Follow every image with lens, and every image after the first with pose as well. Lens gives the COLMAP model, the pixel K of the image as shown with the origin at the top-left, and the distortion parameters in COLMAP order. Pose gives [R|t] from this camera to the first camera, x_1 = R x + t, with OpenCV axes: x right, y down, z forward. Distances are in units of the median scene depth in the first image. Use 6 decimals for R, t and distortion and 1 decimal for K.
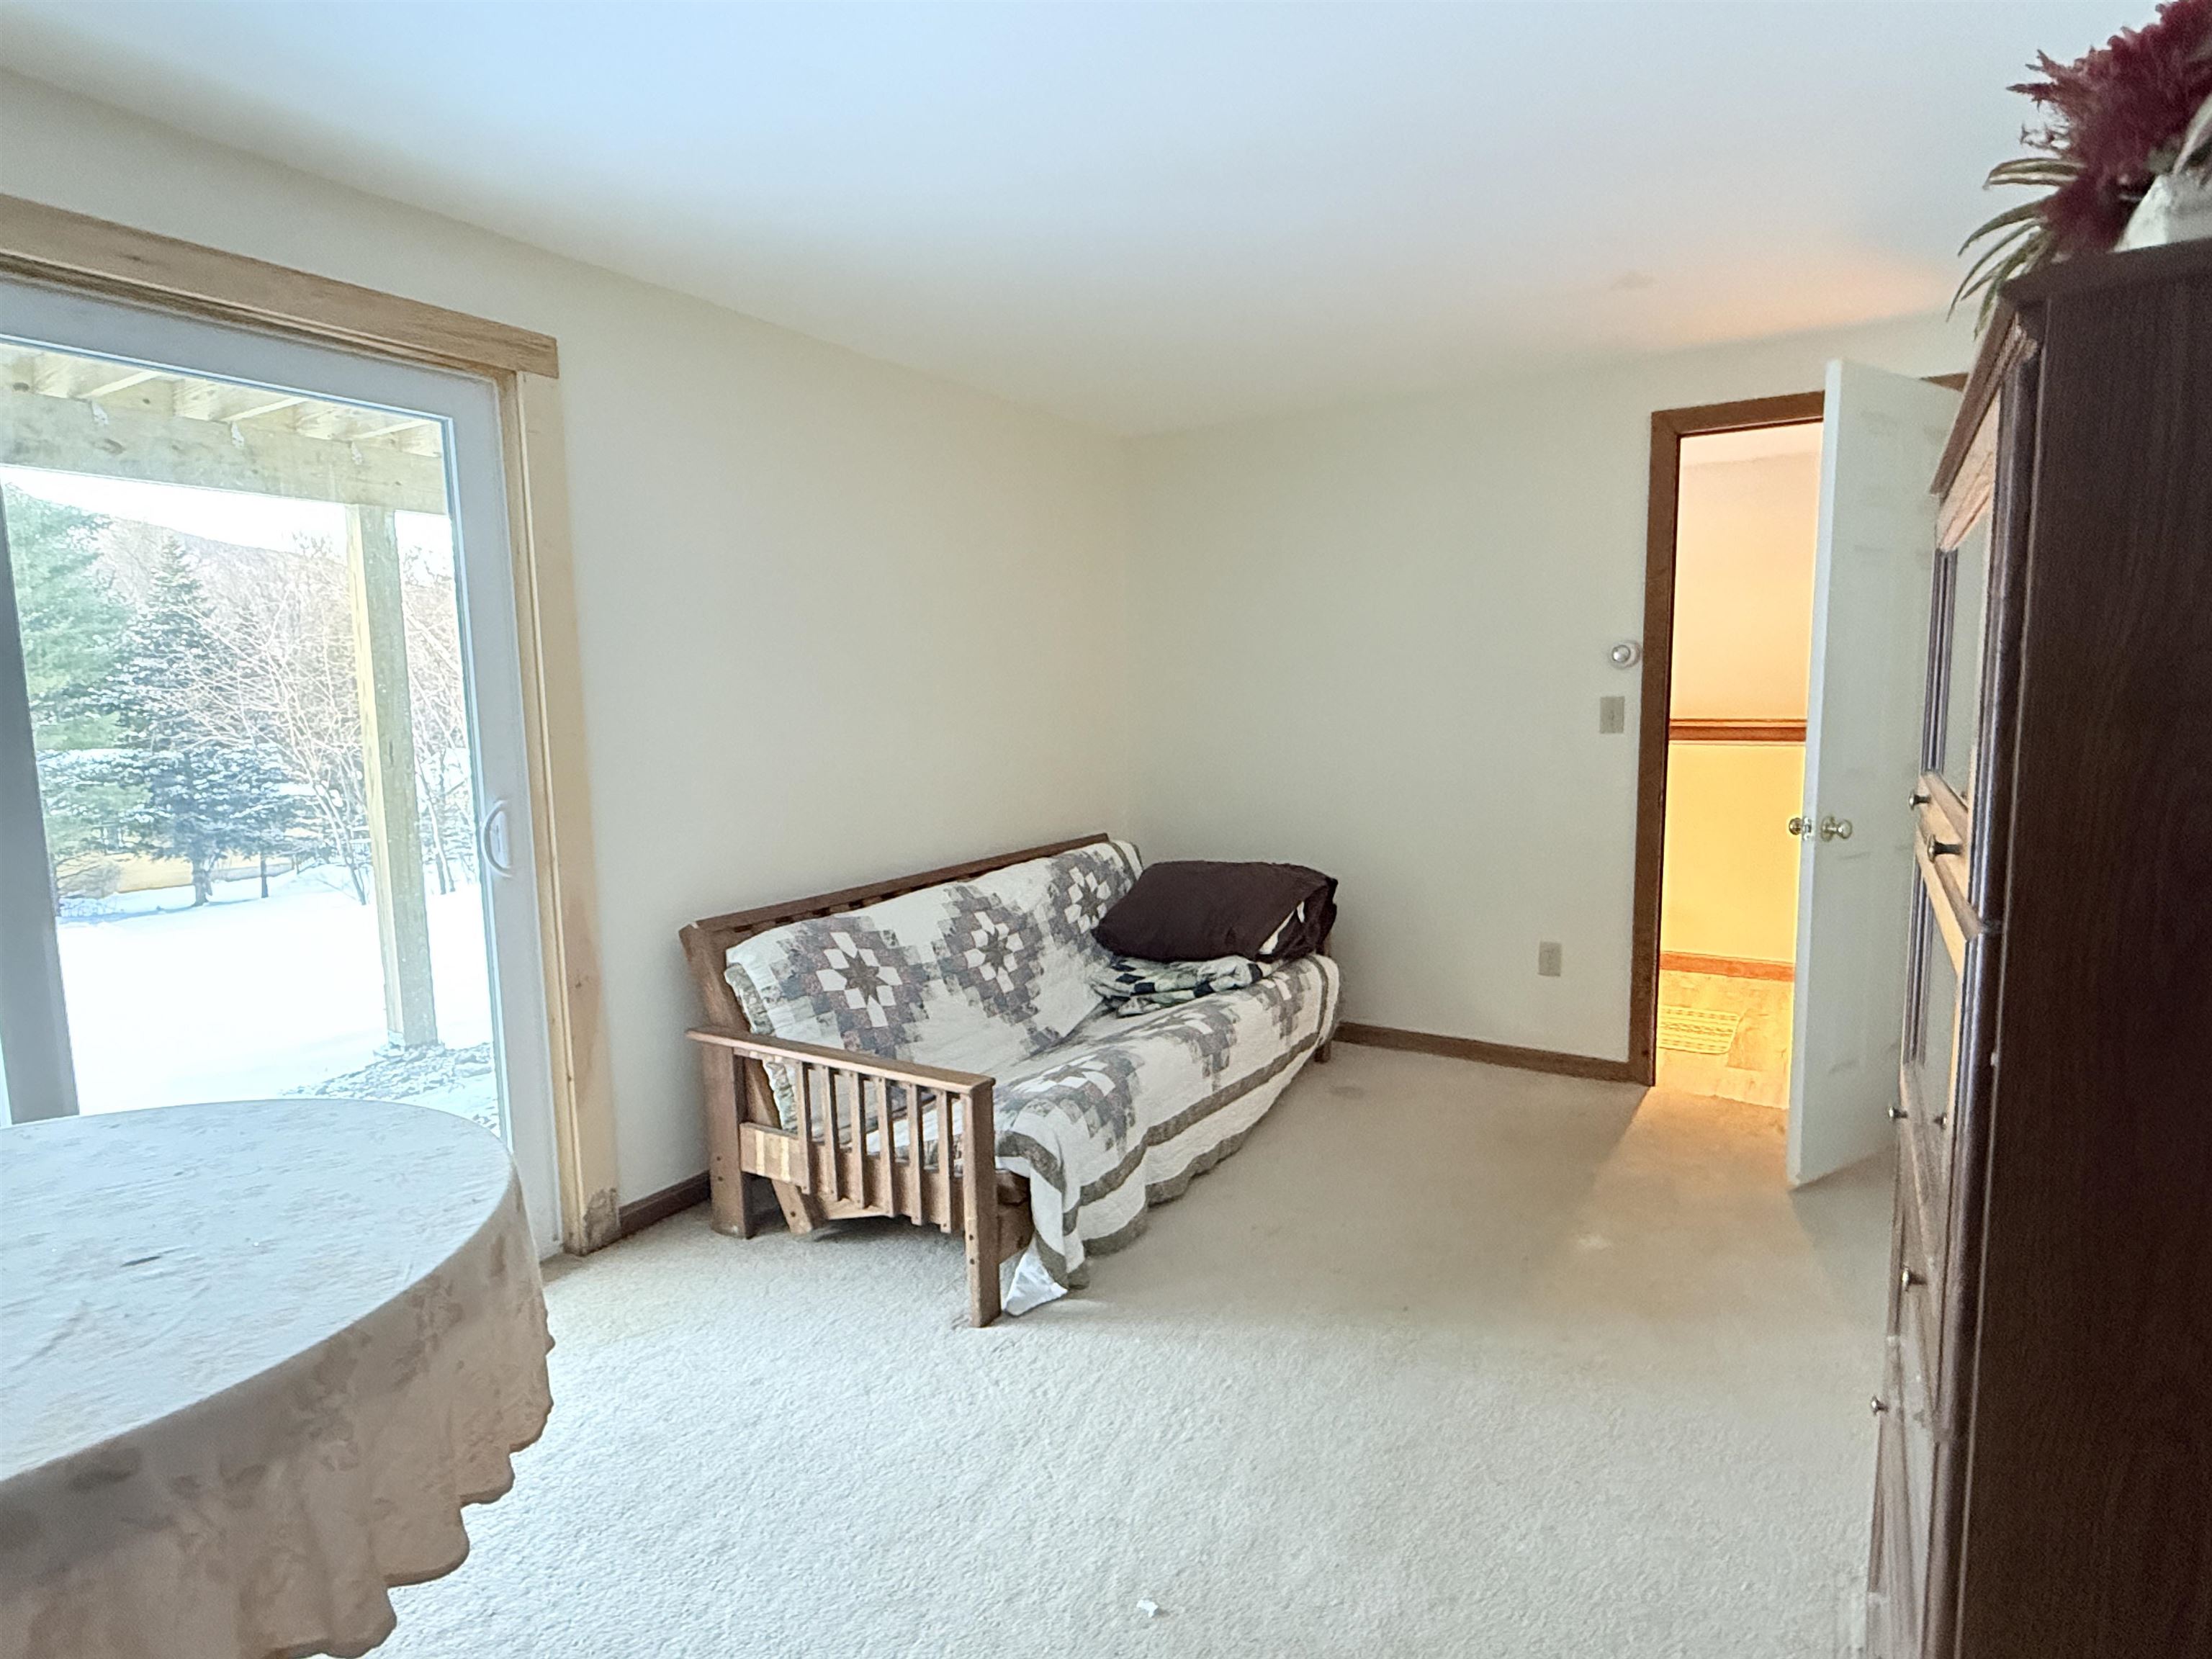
lens RADIAL K [[1183.2, 0, 1100.6], [0, 1183.2, 826.5], [0, 0, 1]] dist [0.003167, 0.001397]
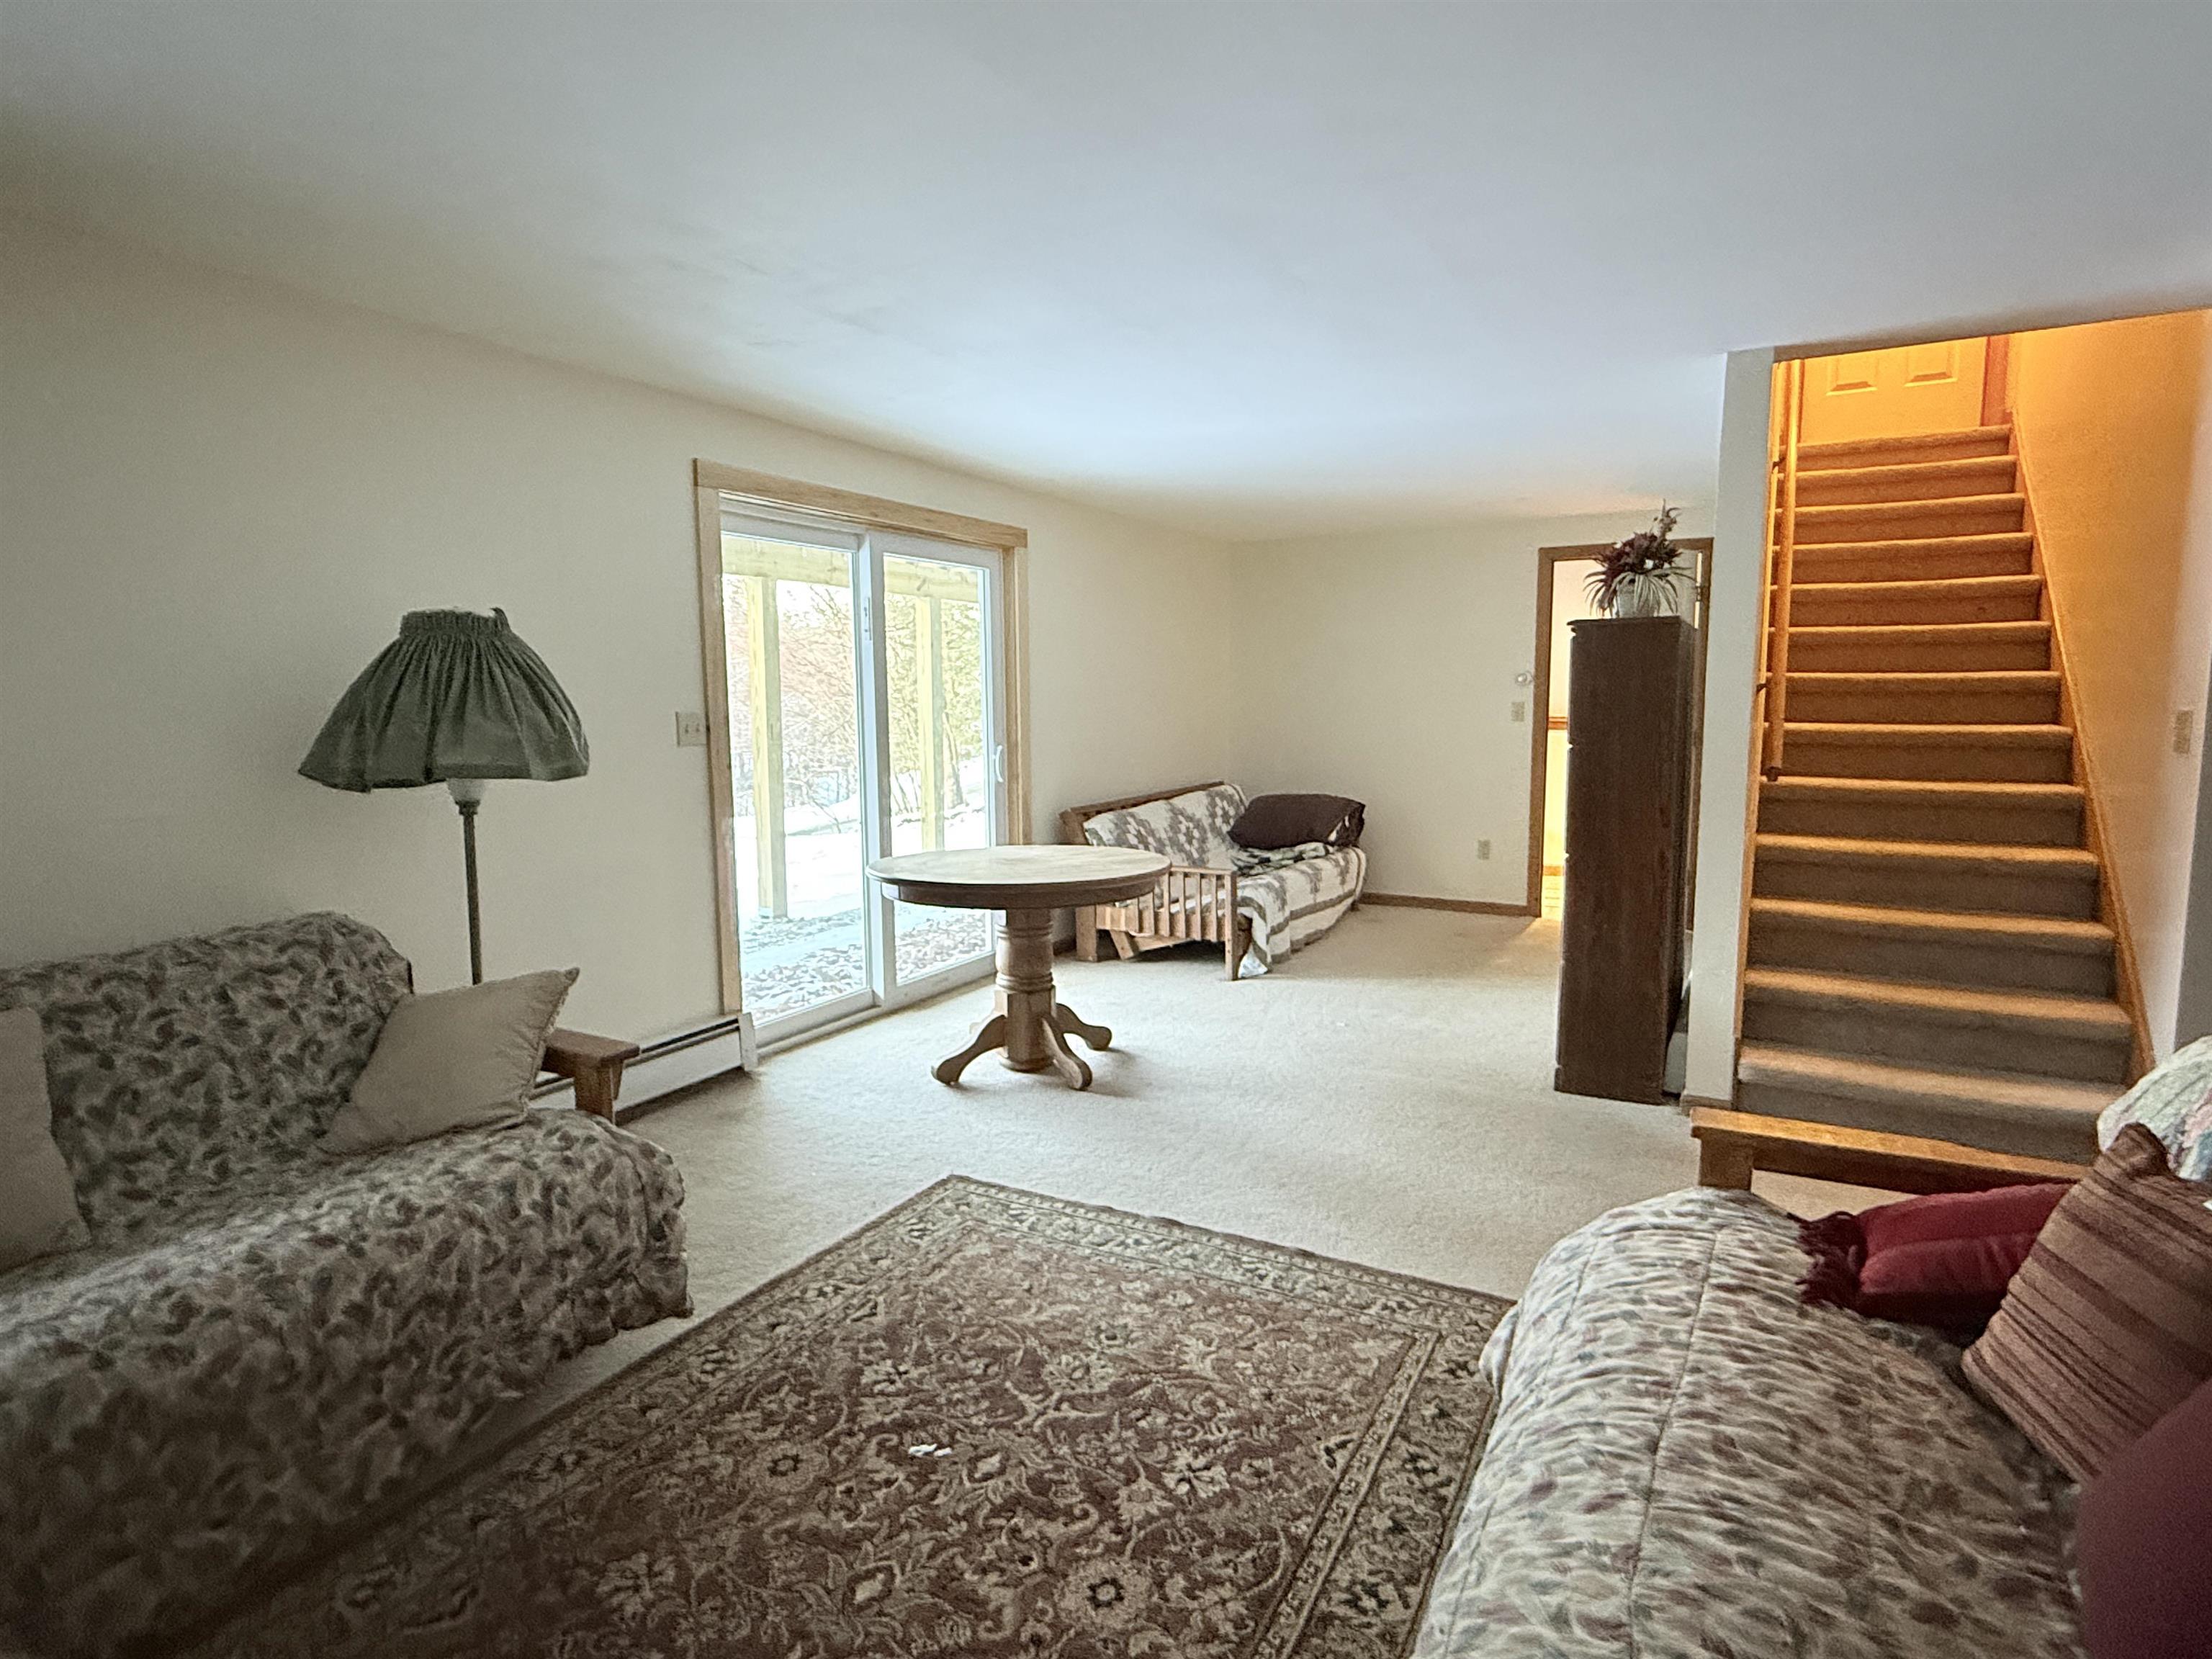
lens RADIAL K [[1183.2, 0, 1100.6], [0, 1183.2, 826.5], [0, 0, 1]] dist [0.003167, 0.001397]
pose [[0.998779, 0.002712, 0.049330, -0.314750], [-0.002635, 0.999995, -0.001626, 0.092126], [-0.049335, 0.001494, 0.998781, -0.829820]]
